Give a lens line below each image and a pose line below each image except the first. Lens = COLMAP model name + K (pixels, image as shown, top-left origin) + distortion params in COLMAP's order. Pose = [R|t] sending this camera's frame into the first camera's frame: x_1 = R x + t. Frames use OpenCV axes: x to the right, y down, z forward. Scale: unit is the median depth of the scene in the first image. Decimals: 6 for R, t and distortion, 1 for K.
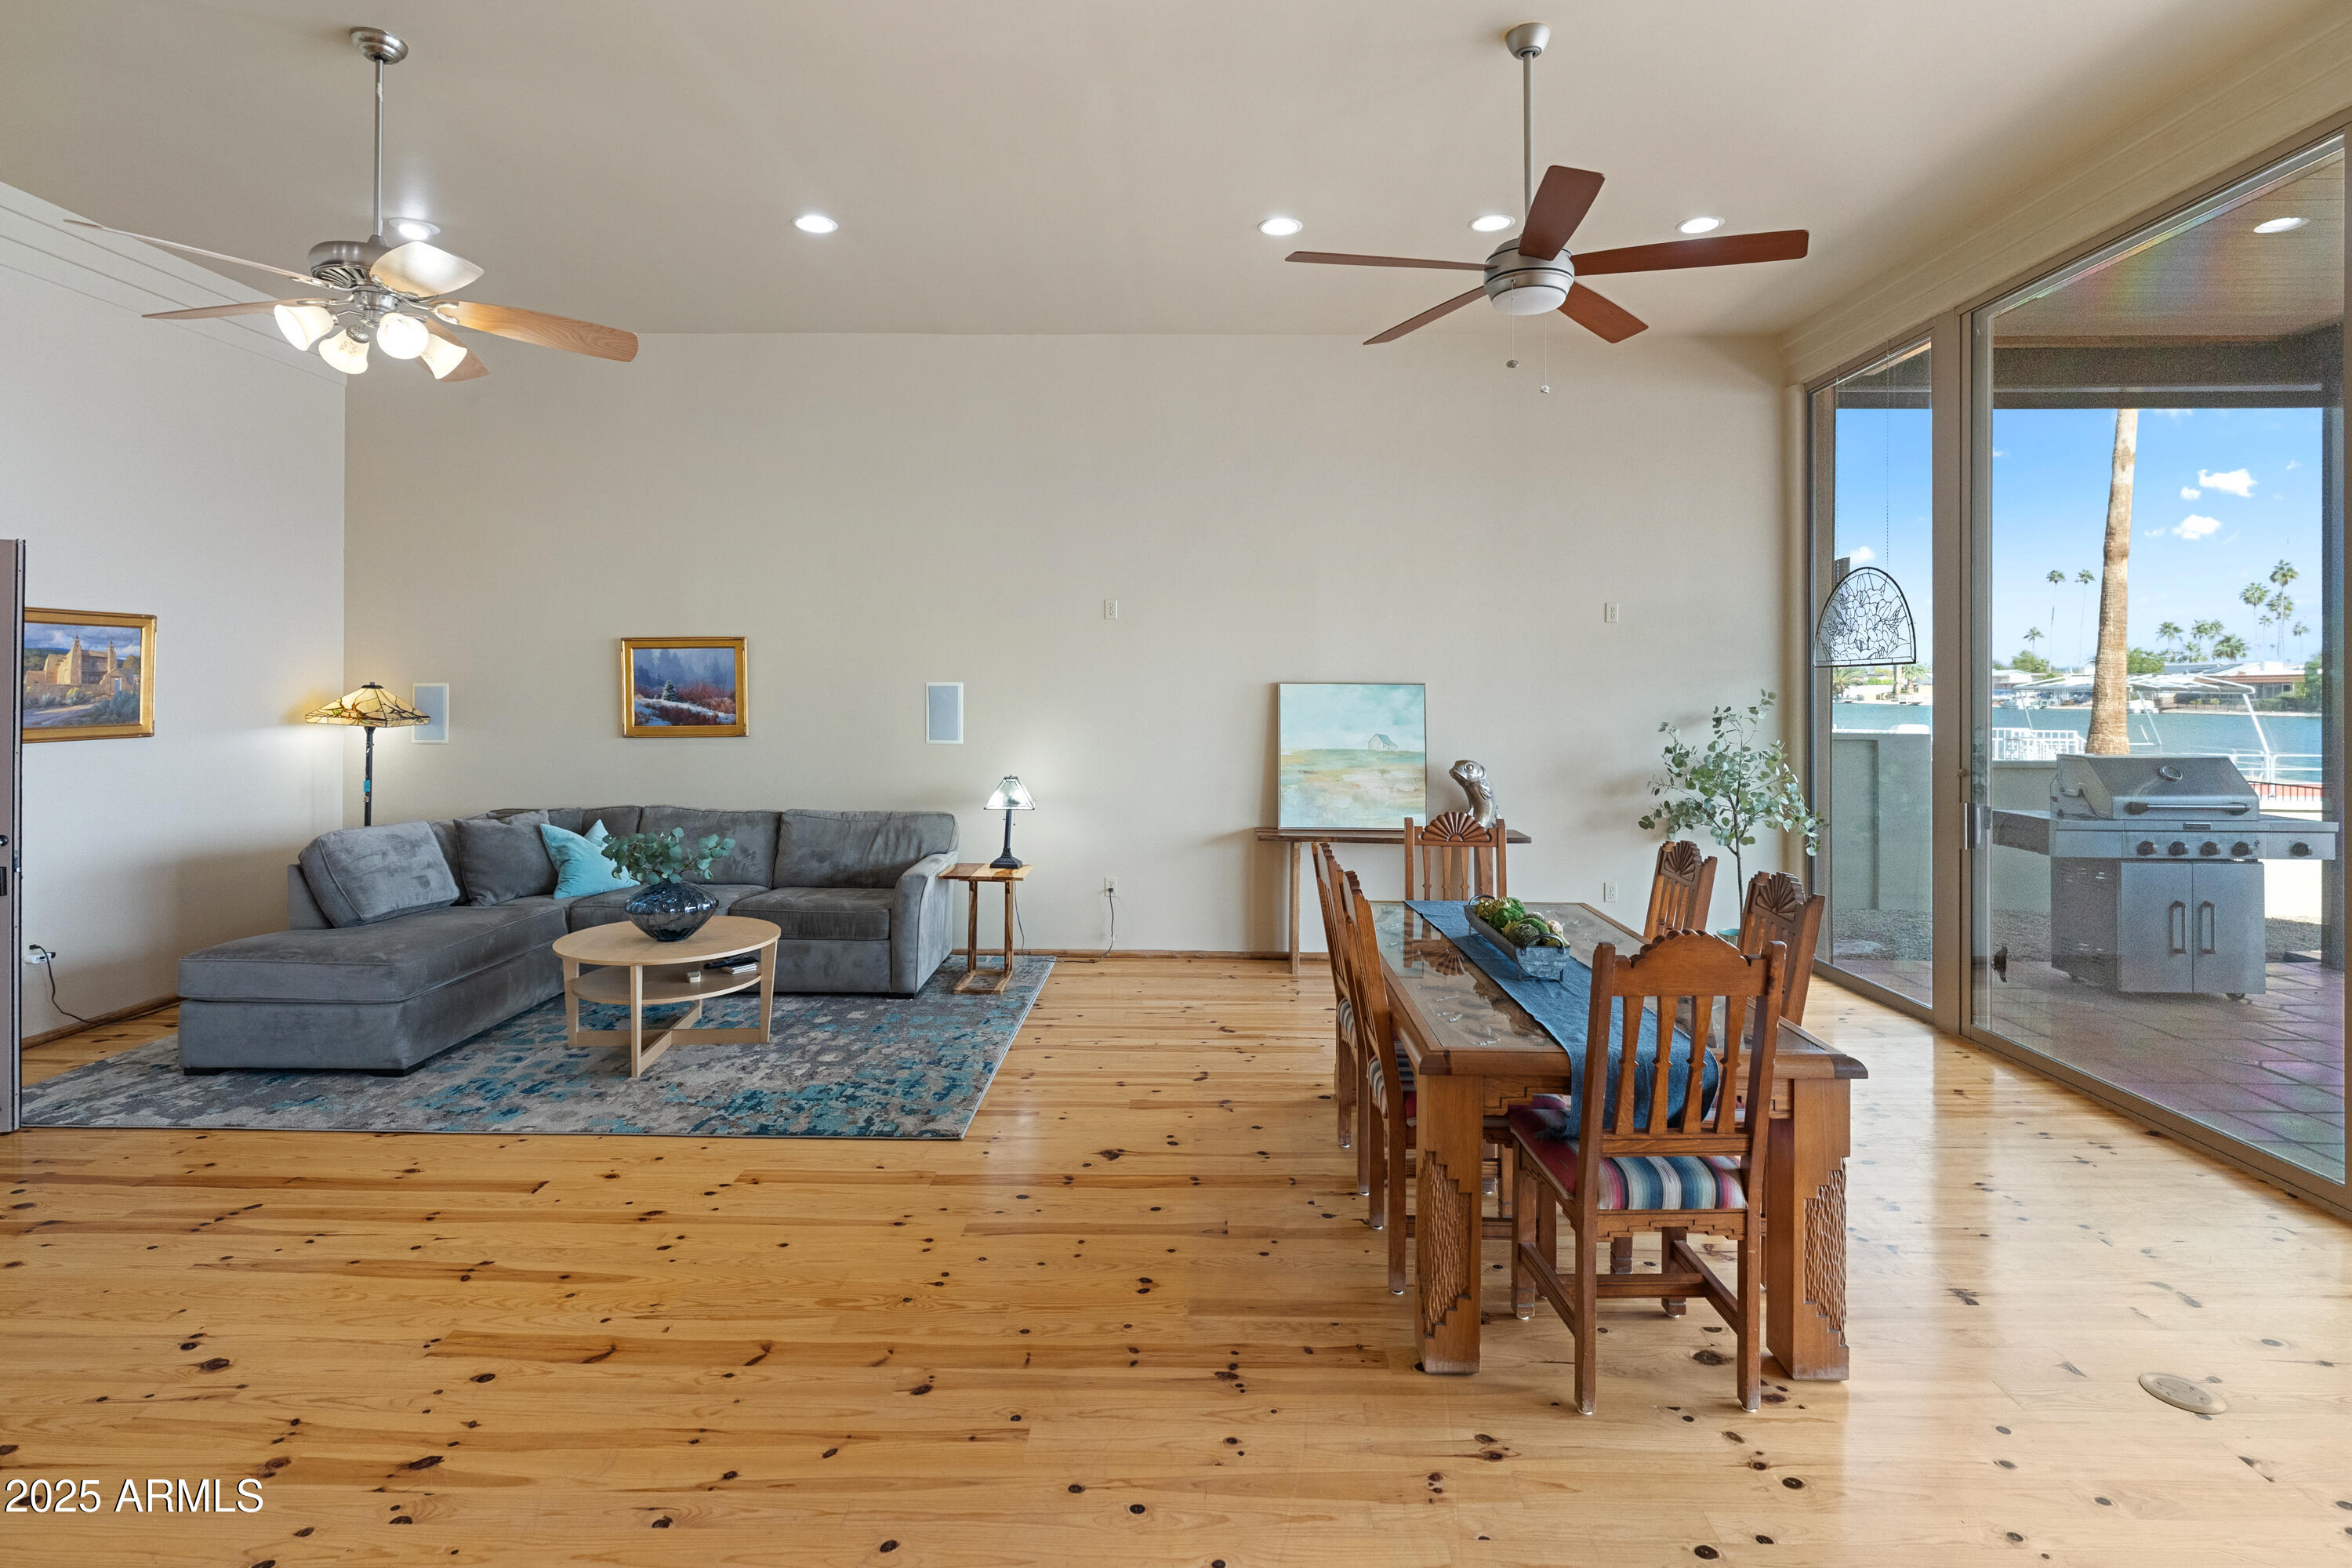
lens RADIAL K [[1141.9, 0, 1171.8], [0, 1141.9, 691.8], [0, 0, 1]] dist [-0.000930, 0.004196]
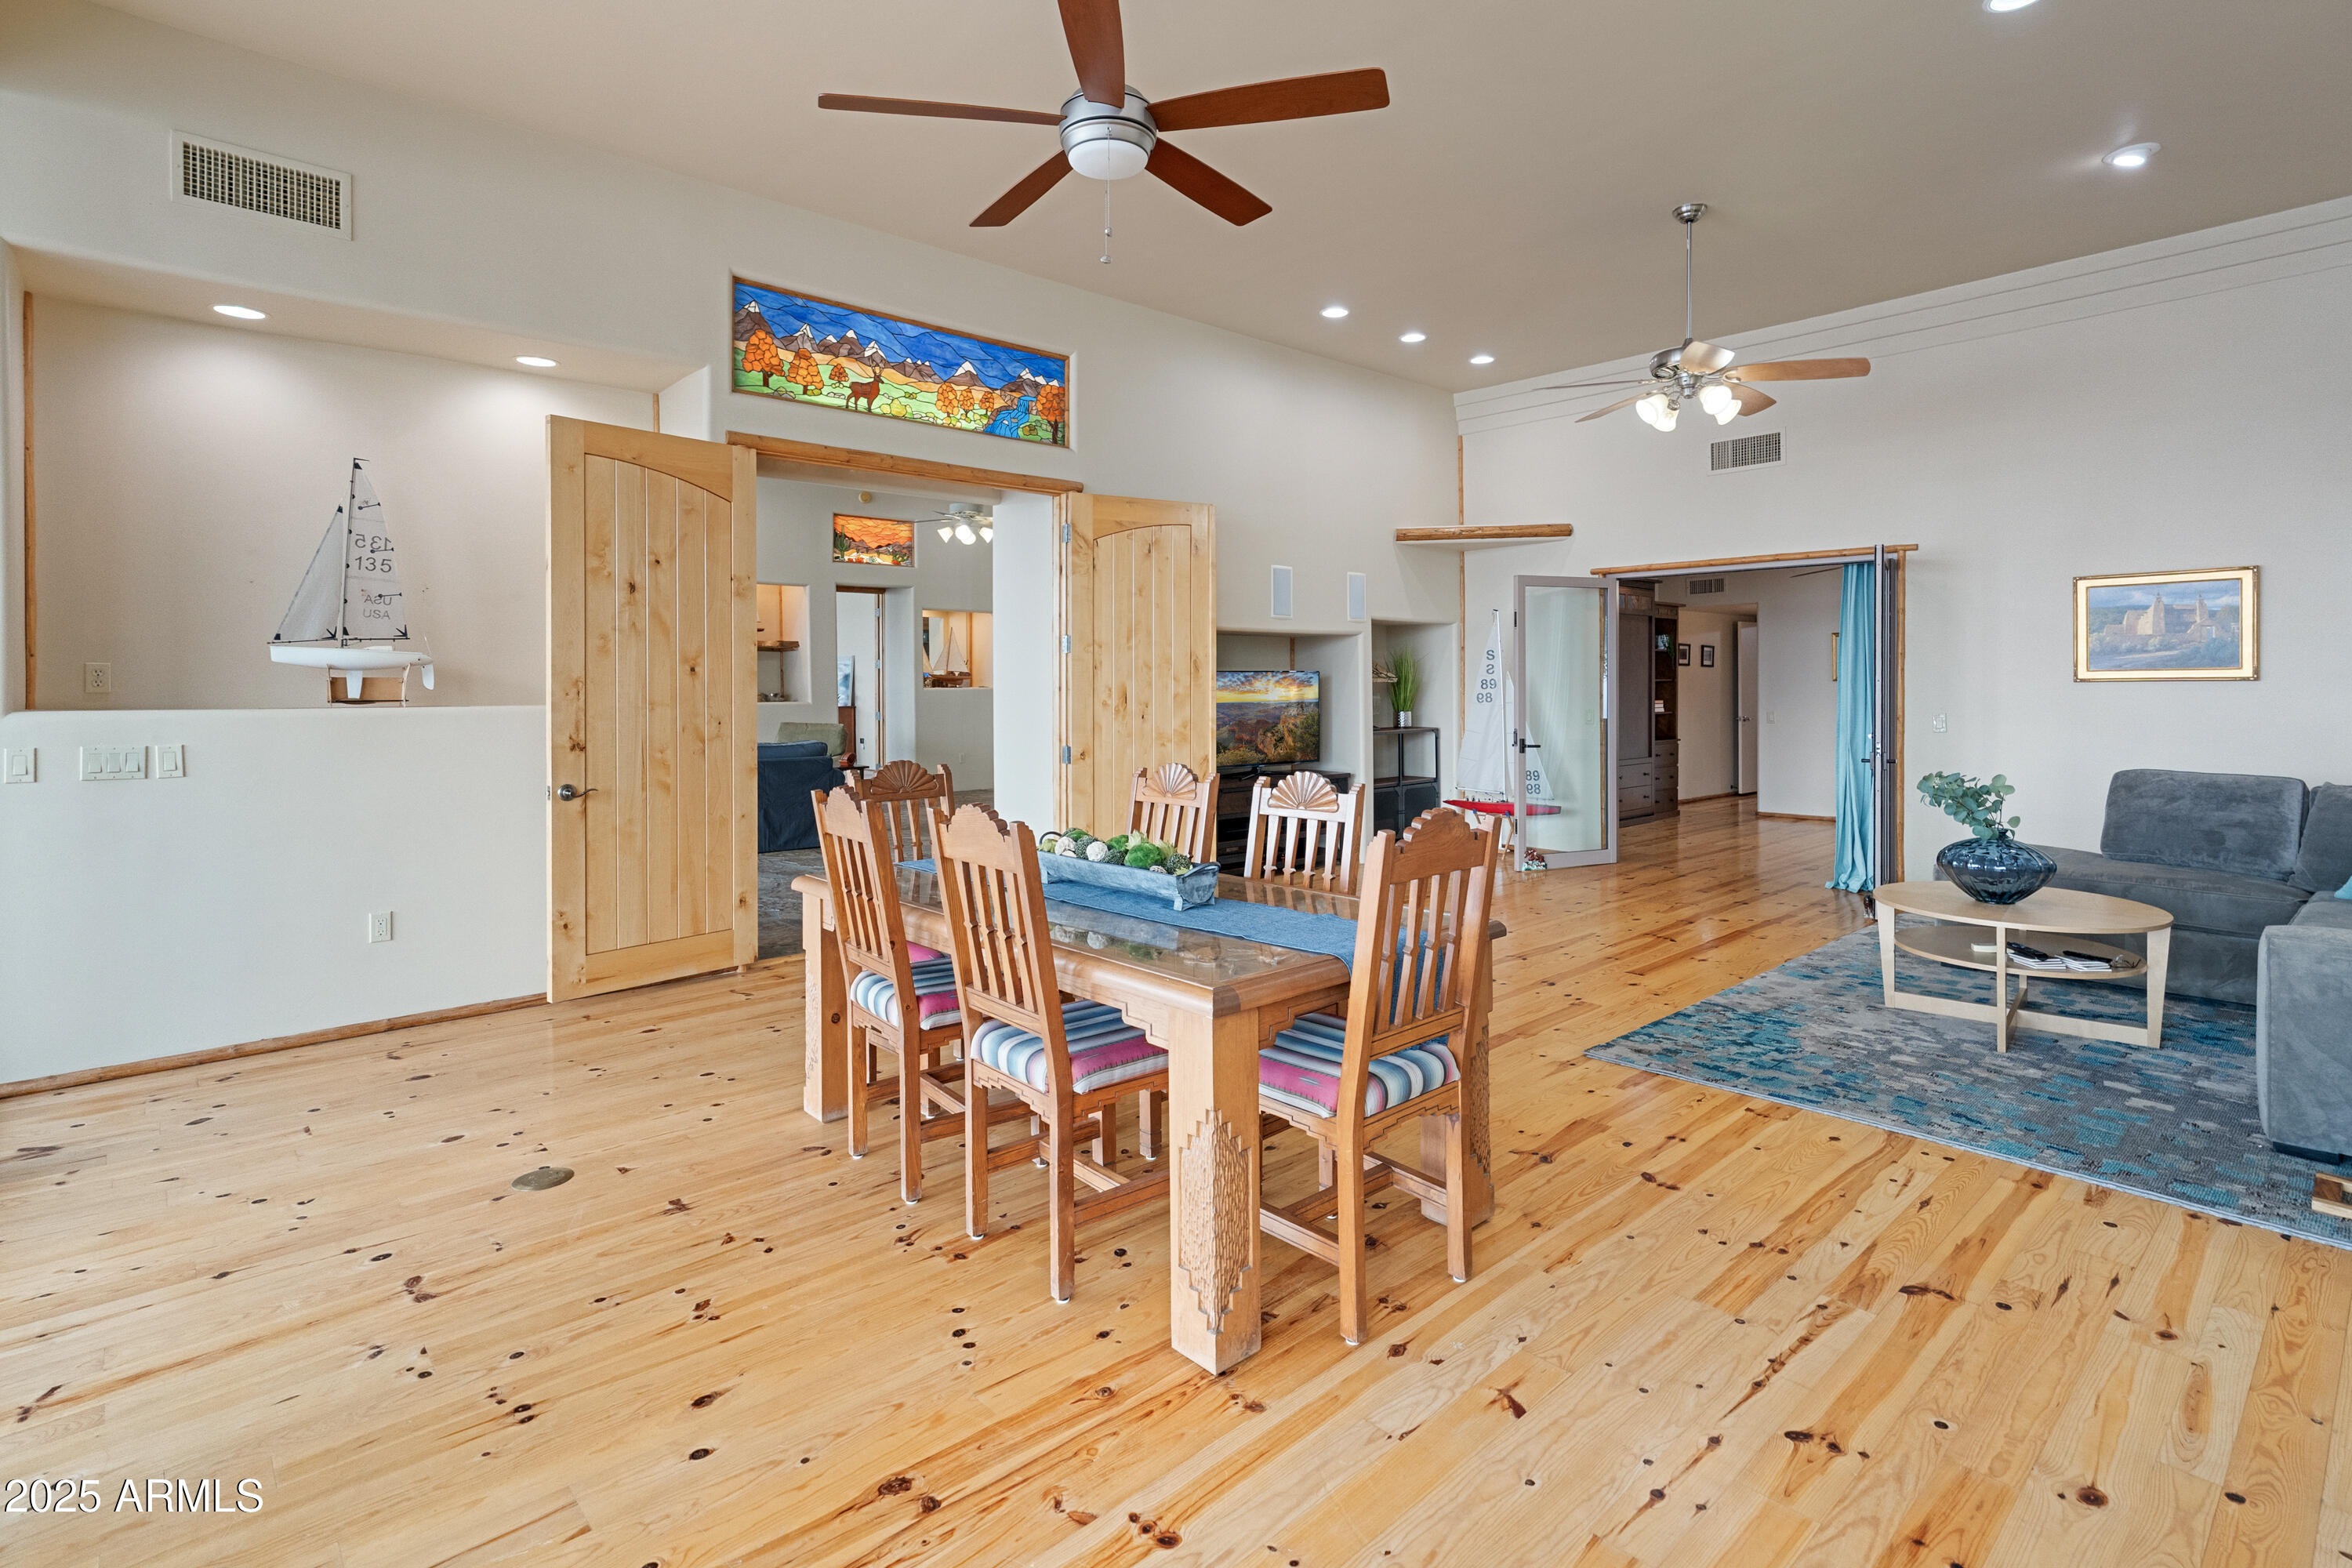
lens RADIAL K [[1141.9, 0, 1167.8], [0, 1141.9, 690.5], [0, 0, 1]] dist [-0.000930, 0.004196]
pose [[-0.733709, 0.002311, -0.679460, 0.601954], [-0.000448, 0.999992, 0.003885, 0.047360], [0.679463, 0.003155, -0.733703, 1.148559]]
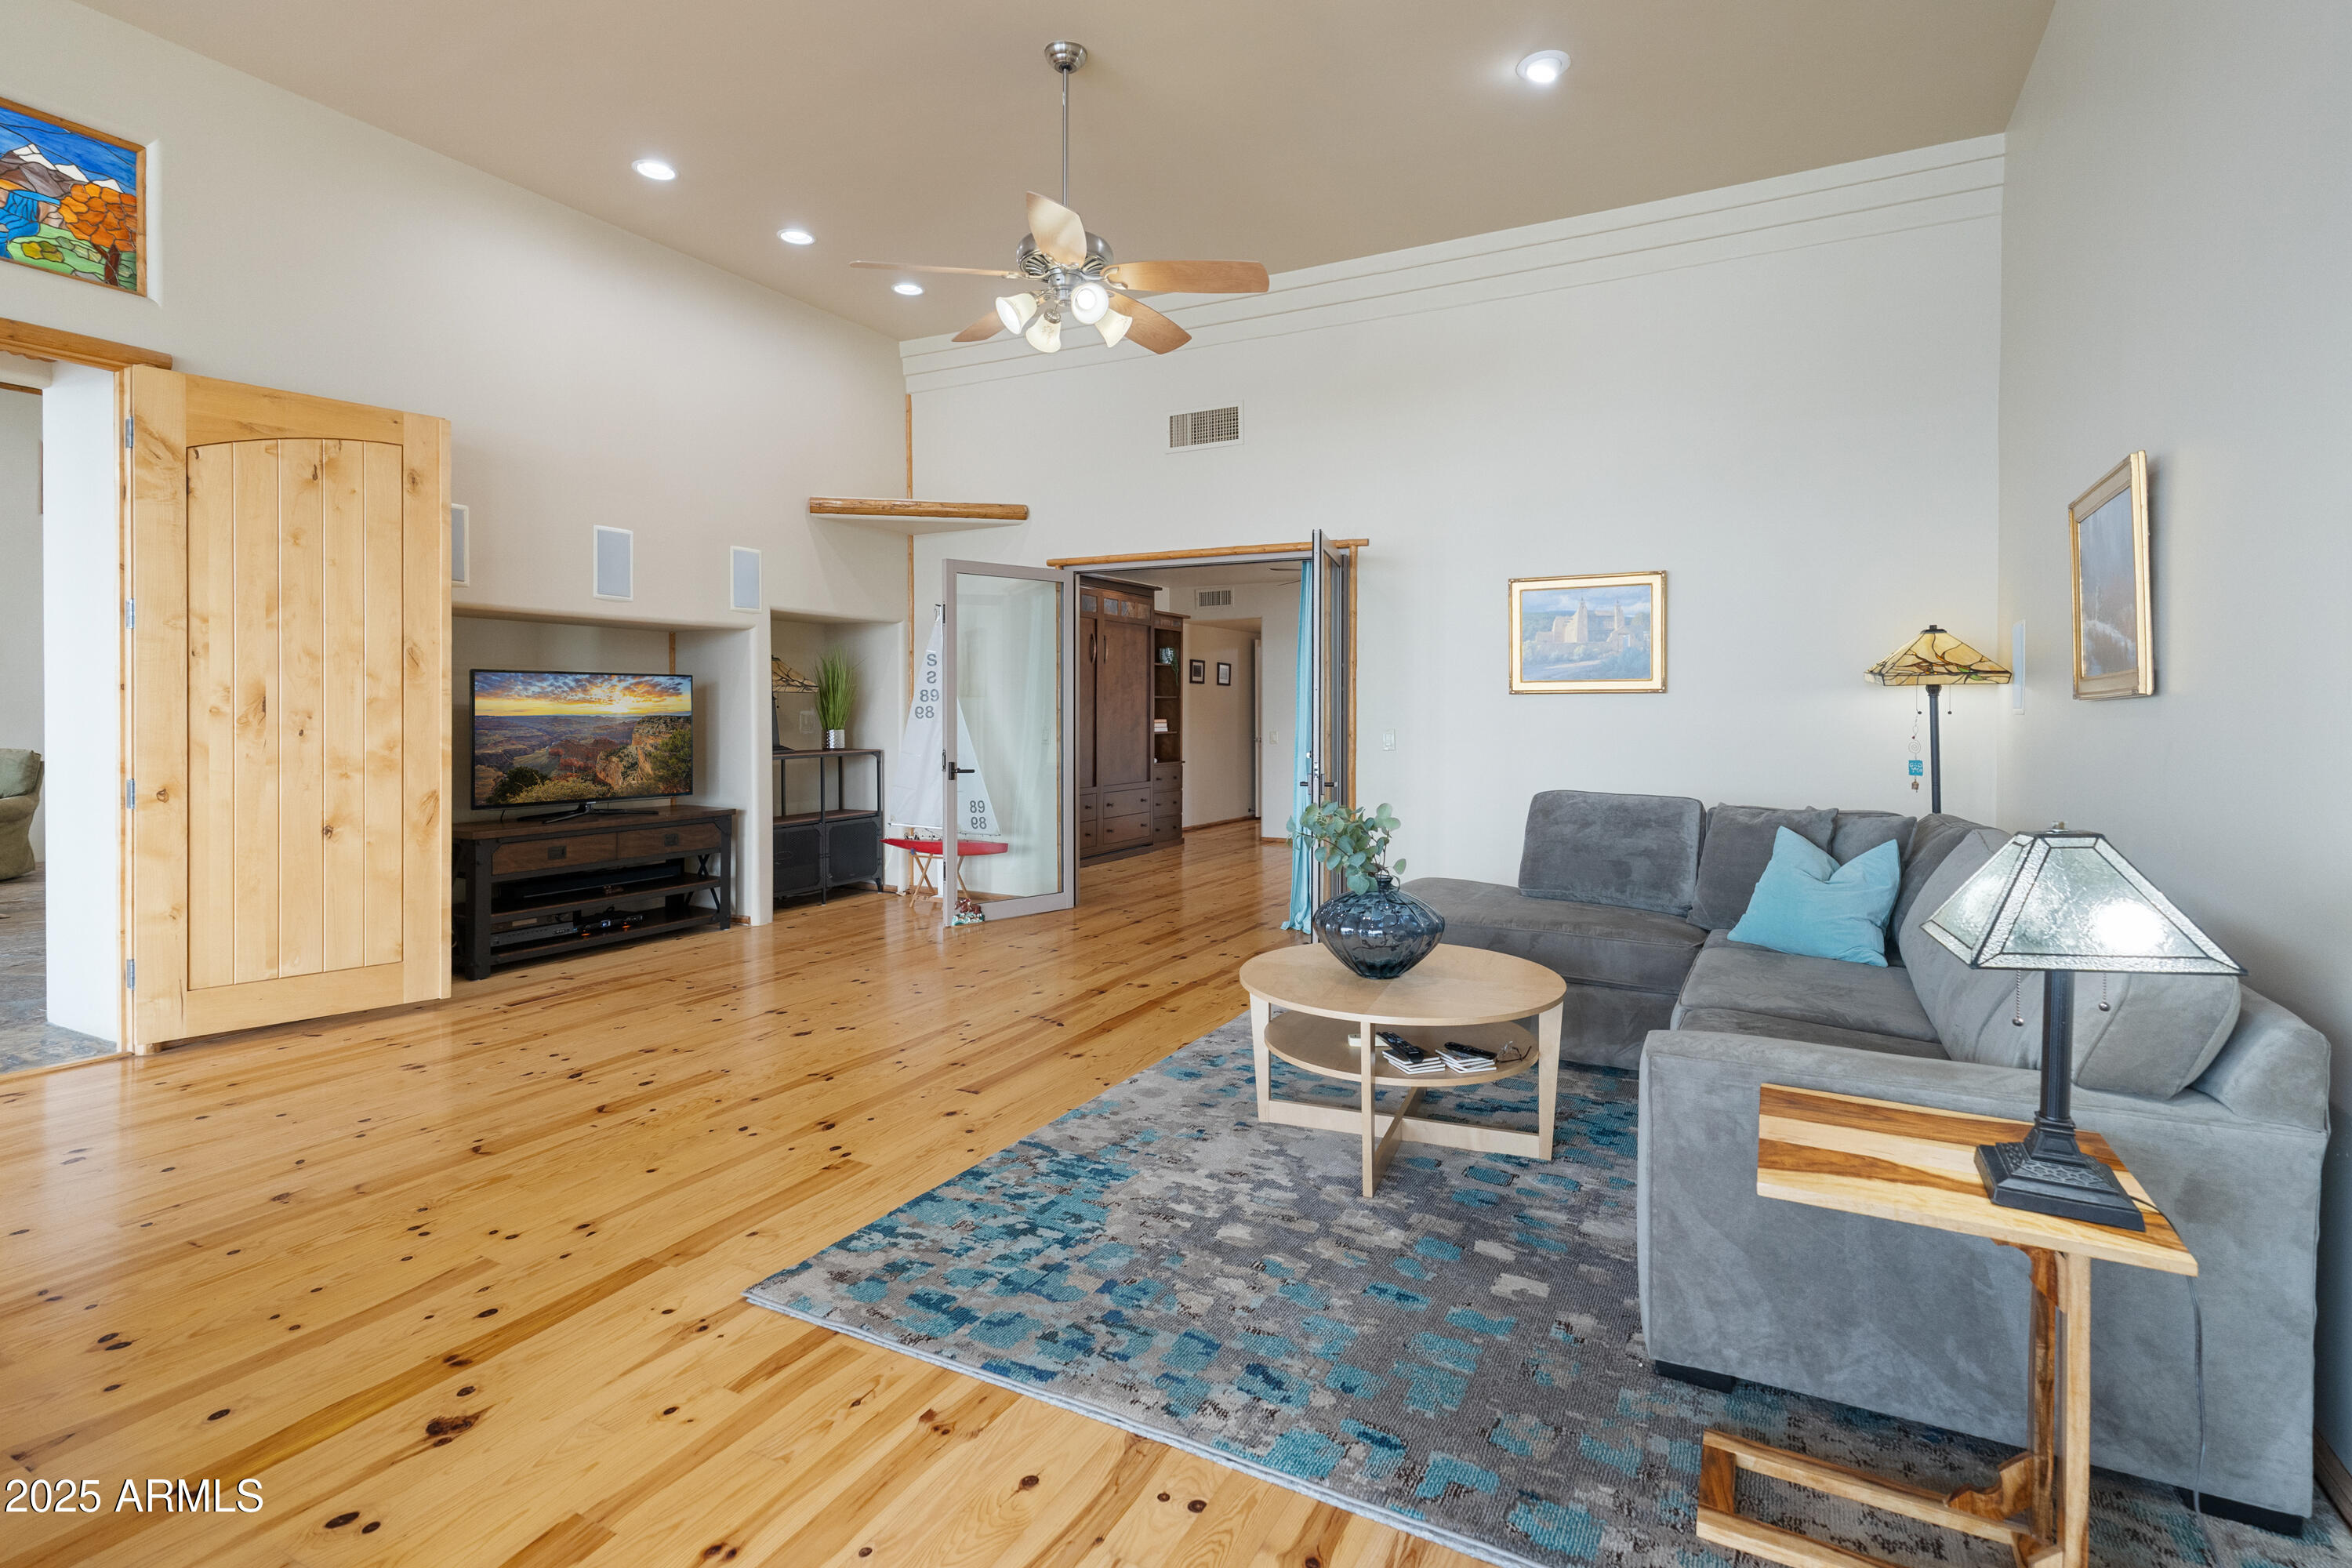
lens RADIAL K [[1141.9, 0, 1193.9], [0, 1141.9, 703.6], [0, 0, 1]] dist [-0.000930, 0.004196]
pose [[-0.450163, -0.010505, -0.892885, 0.190942], [-0.007436, 0.999940, -0.008016, 0.063053], [0.892916, 0.003031, -0.450214, 1.136761]]
